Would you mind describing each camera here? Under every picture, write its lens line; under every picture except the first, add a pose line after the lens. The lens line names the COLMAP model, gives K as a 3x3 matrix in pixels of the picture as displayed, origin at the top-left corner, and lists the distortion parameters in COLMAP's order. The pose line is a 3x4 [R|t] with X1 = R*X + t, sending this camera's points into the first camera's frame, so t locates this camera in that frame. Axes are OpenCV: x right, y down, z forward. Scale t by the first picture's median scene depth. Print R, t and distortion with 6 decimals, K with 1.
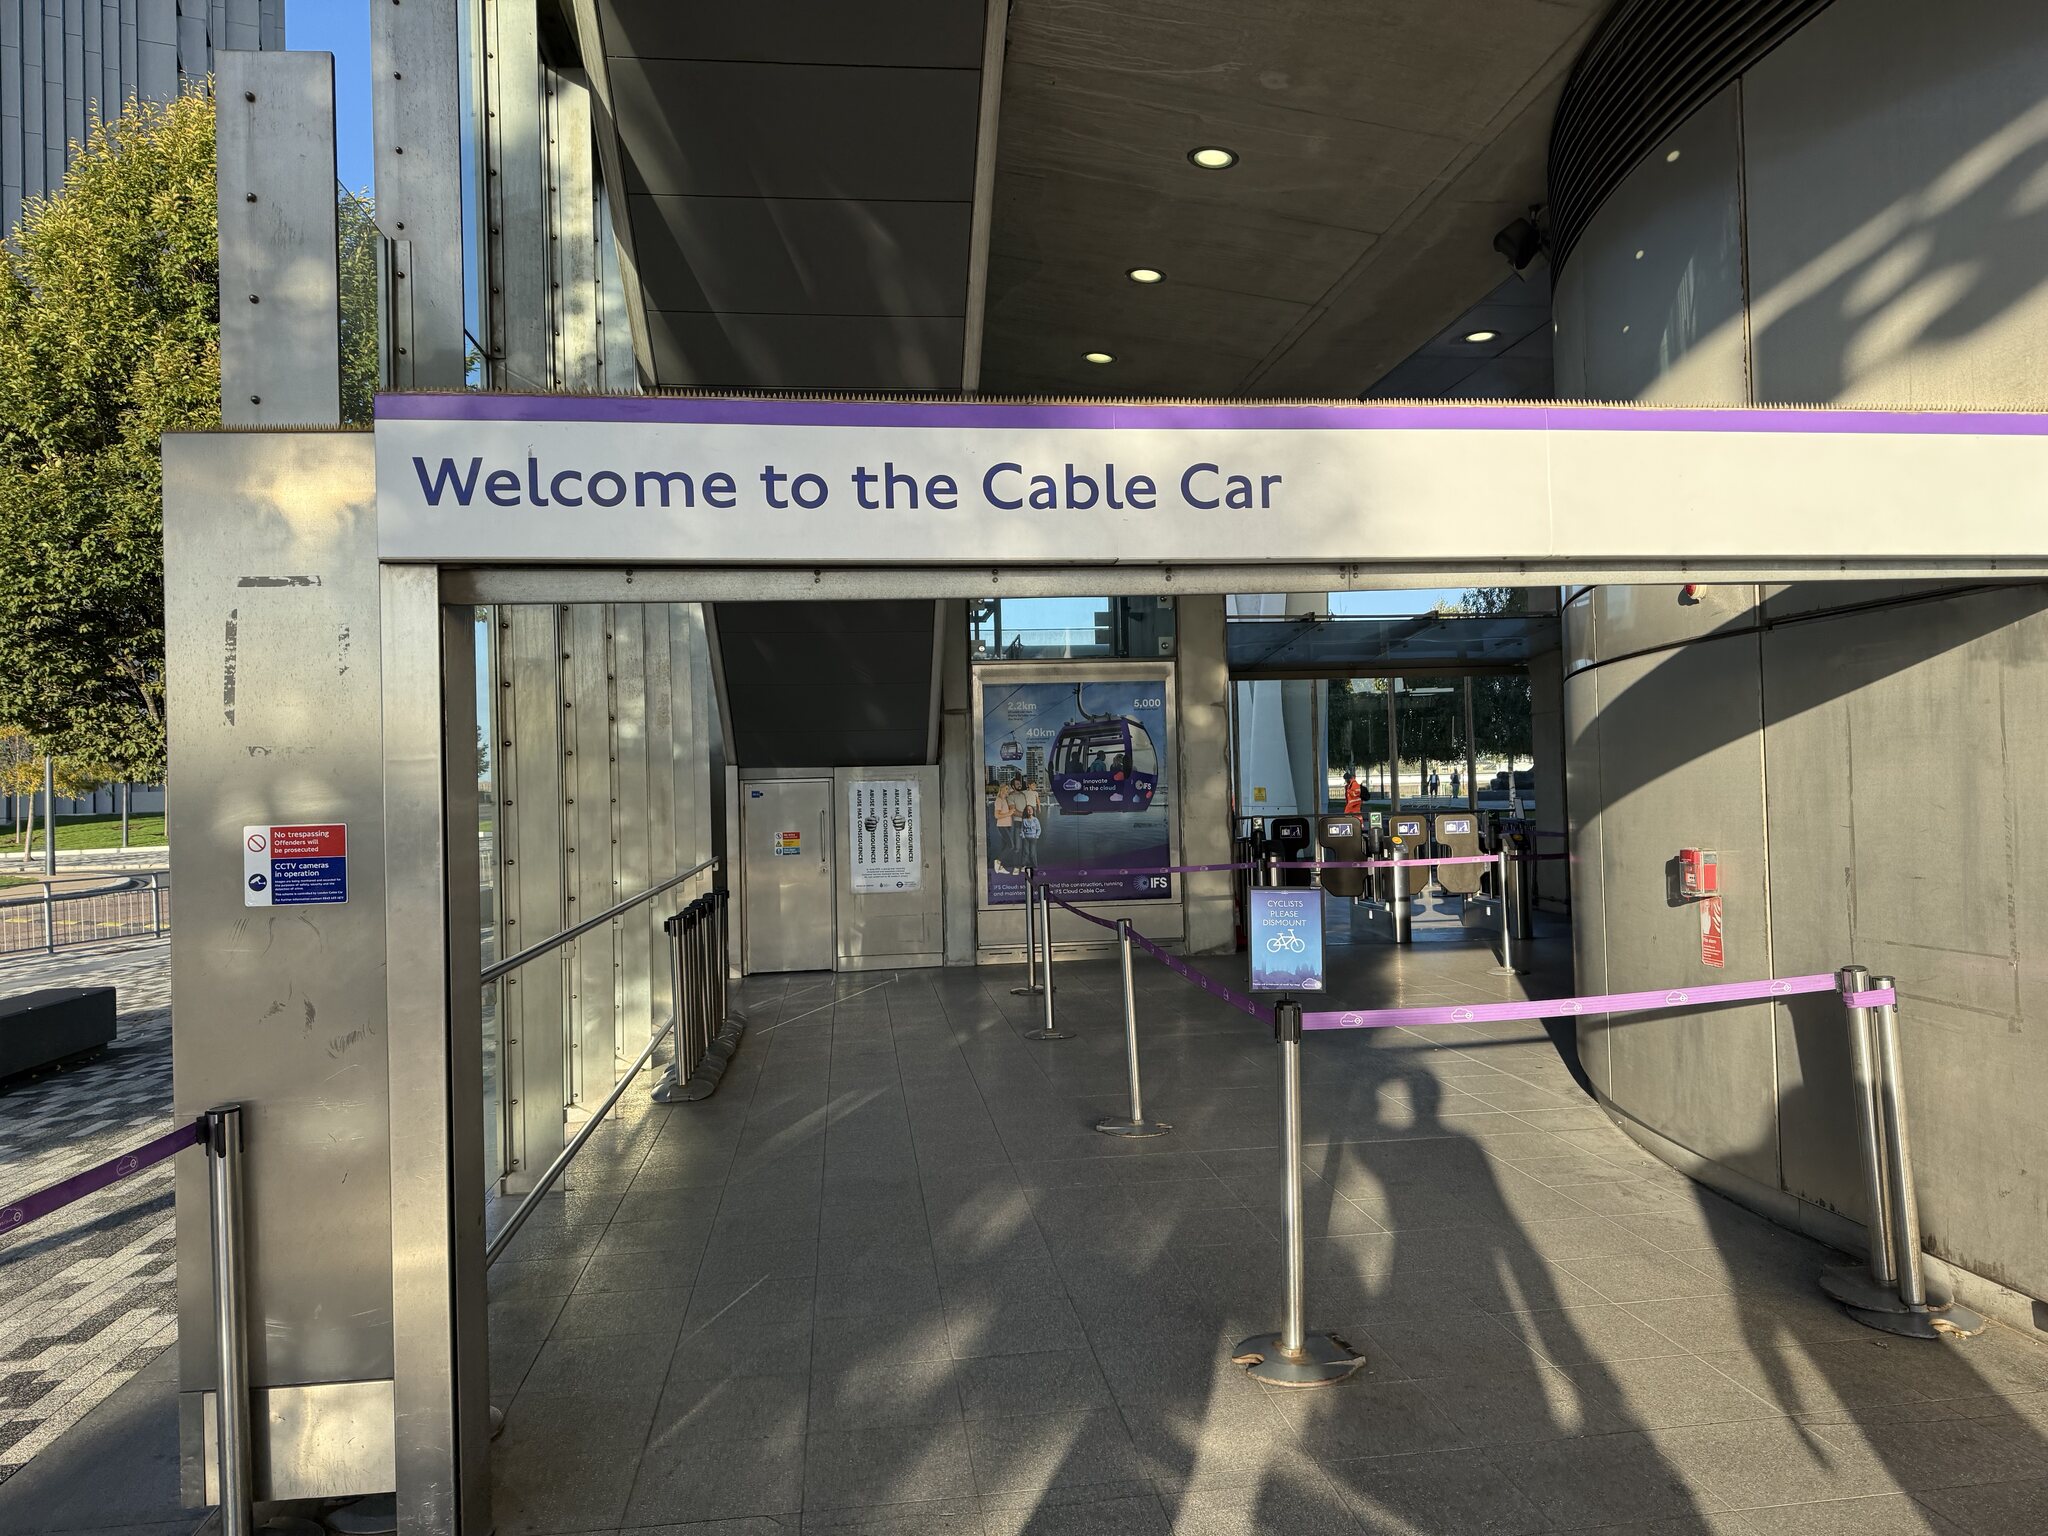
lens RADIAL K [[1428.5, 0, 1024.8], [0, 1428.5, 766.7], [0, 0, 1]] dist [-0.000015, 0.000000]
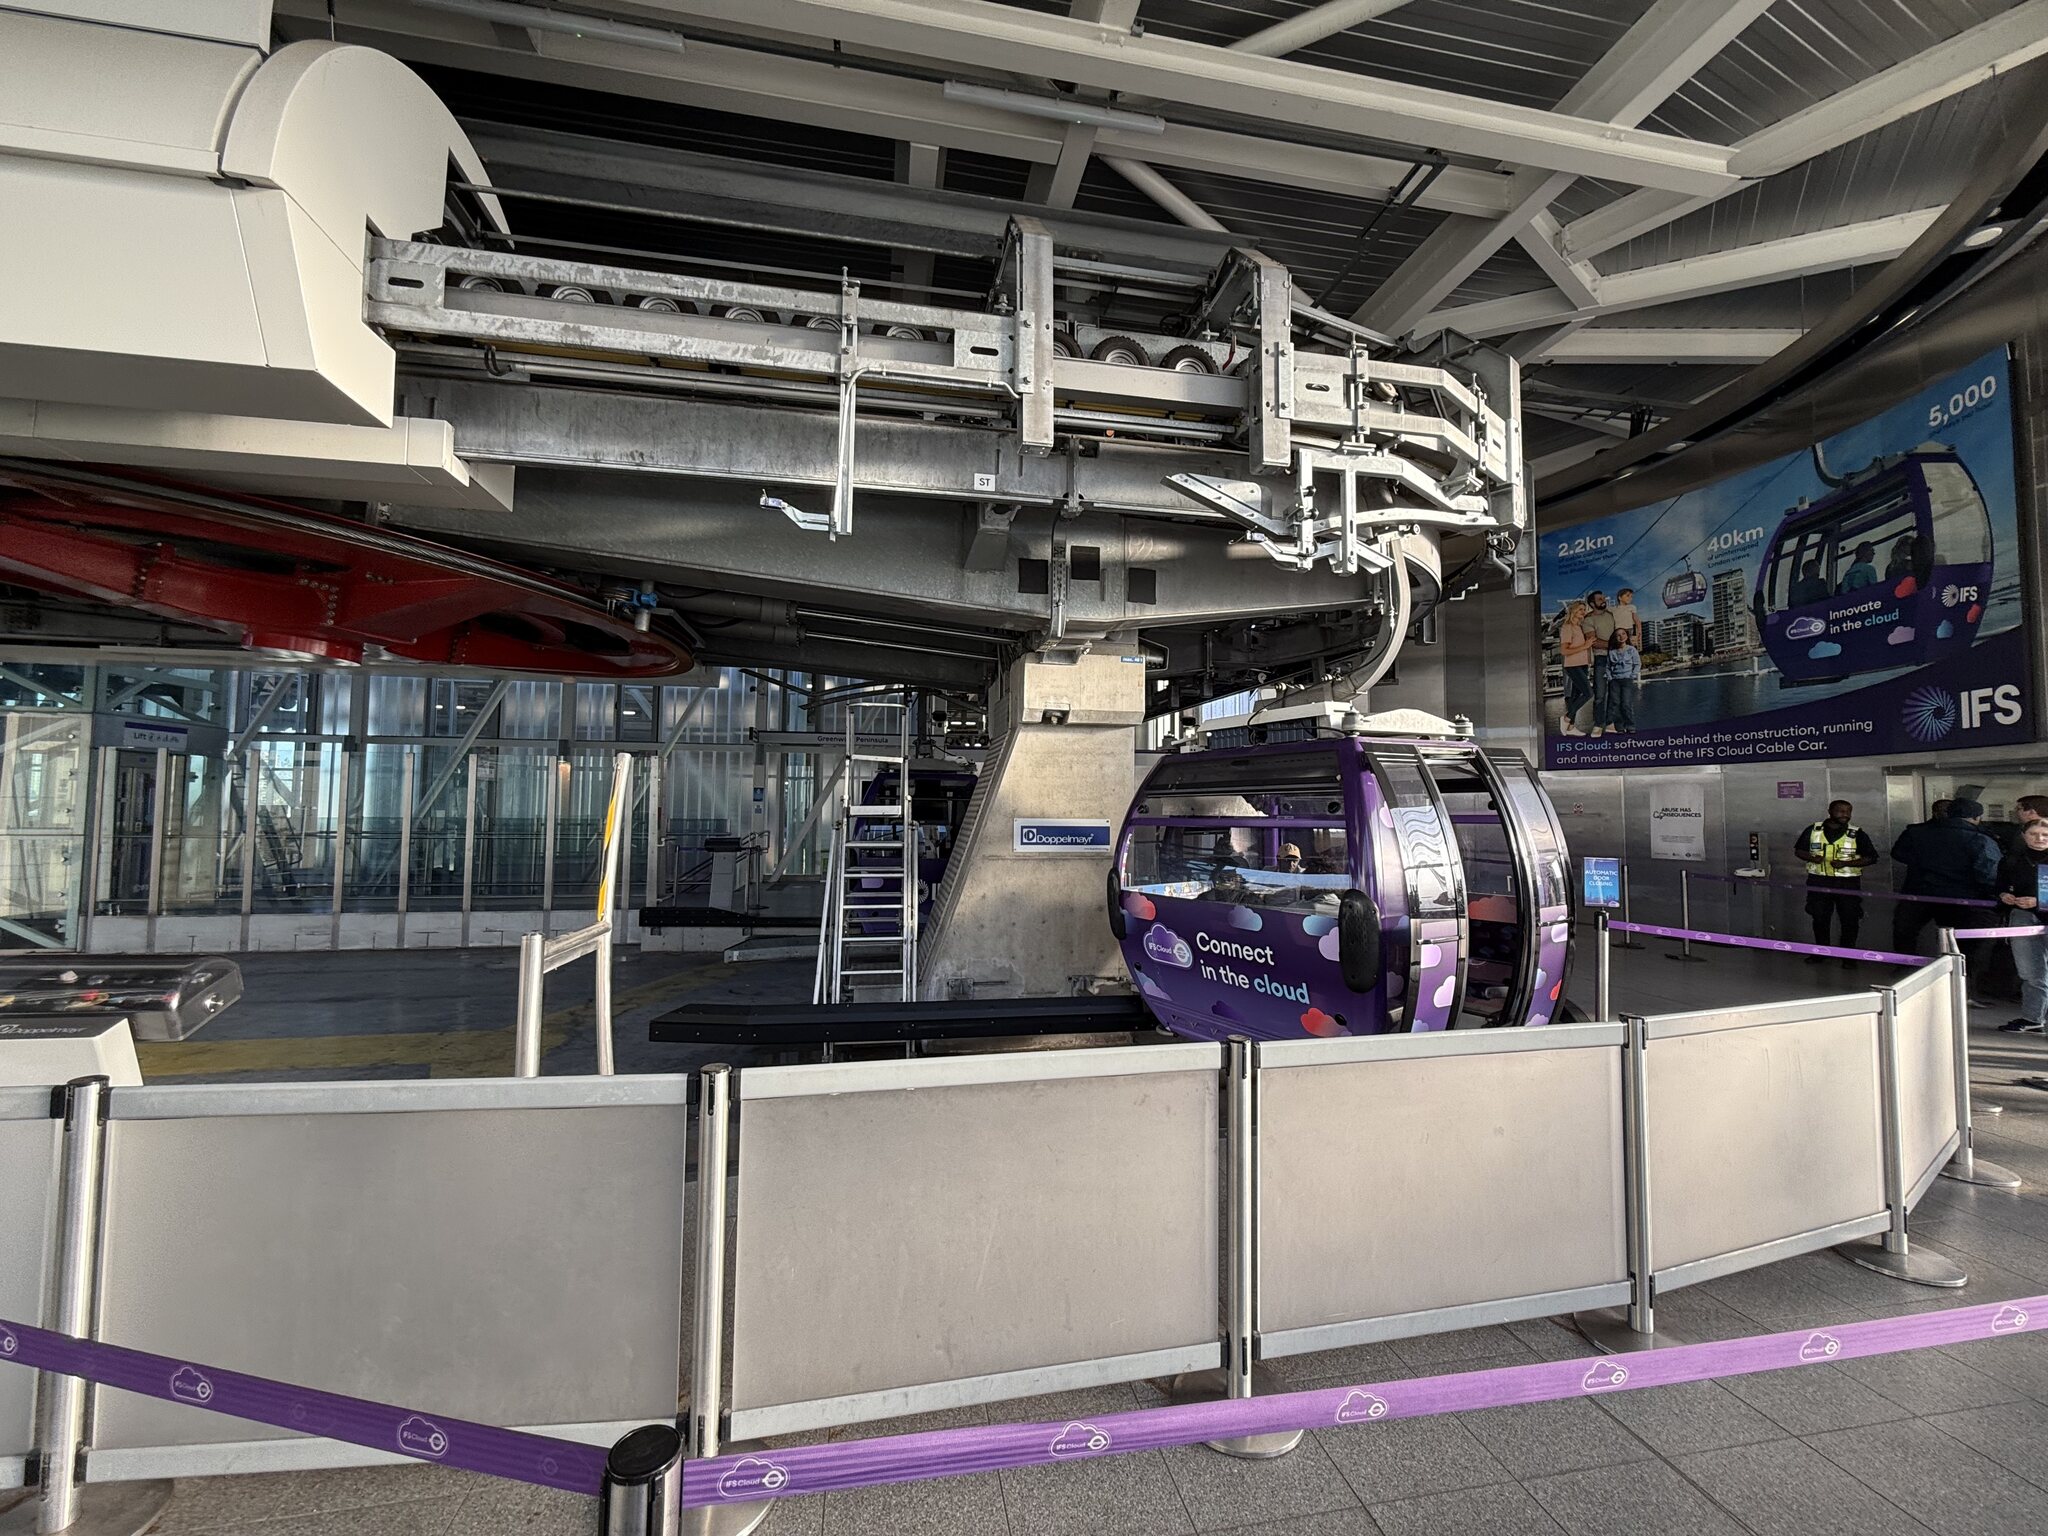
lens RADIAL K [[822.4, 0, 1023.0], [0, 822.4, 773.7], [0, 0, 1]] dist [0.000098, 0.000035]
pose [[0.060302, -0.021808, -0.997942, 0.305033], [0.008100, 0.999739, -0.021358, 0.068492], [0.998147, -0.006795, 0.060462, 0.708170]]
